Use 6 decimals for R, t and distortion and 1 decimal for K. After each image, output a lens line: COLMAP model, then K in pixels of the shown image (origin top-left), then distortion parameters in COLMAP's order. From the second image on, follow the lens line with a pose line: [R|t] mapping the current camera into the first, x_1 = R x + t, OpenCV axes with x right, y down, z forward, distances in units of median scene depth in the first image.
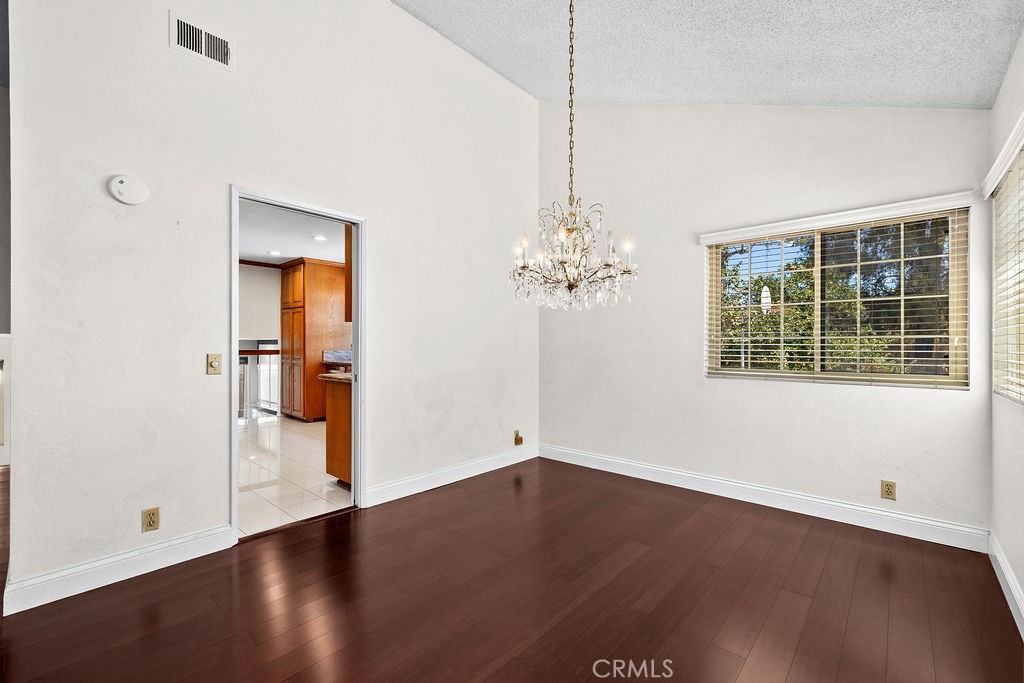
lens RADIAL K [[433.4, 0, 514.9], [0, 433.4, 342.3], [0, 0, 1]] dist [0.000082, 0.000868]
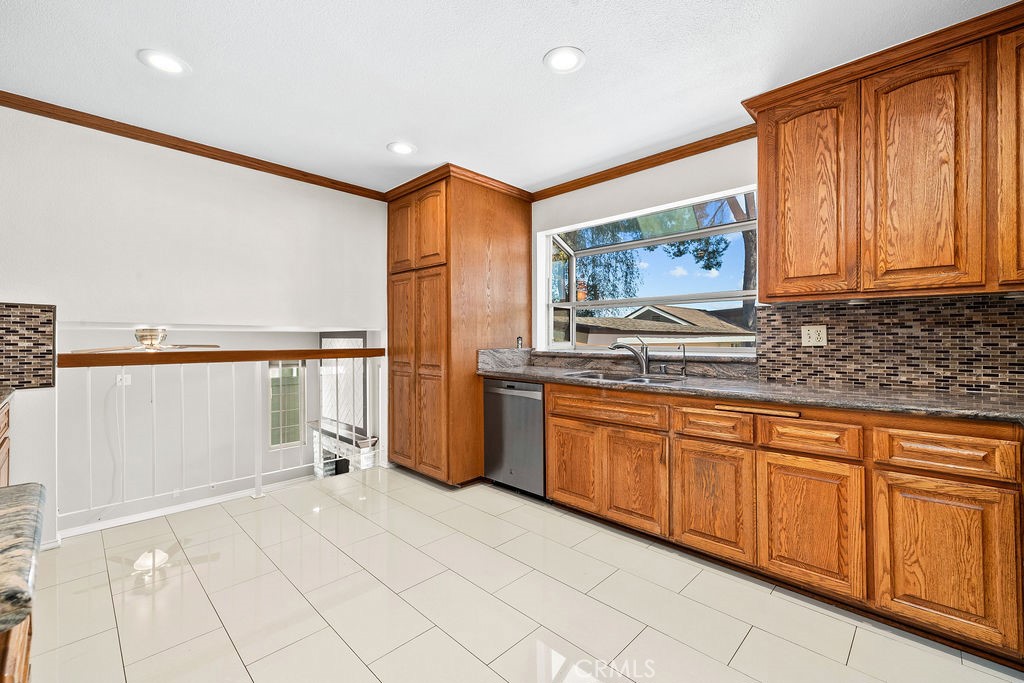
lens RADIAL K [[433.4, 0, 509.5], [0, 433.4, 340.7], [0, 0, 1]] dist [0.000082, 0.000868]
pose [[0.998643, -0.001285, -0.052056, -0.374895], [0.001717, 0.999965, 0.008239, 0.003941], [0.052044, -0.008317, 0.998610, 0.477900]]
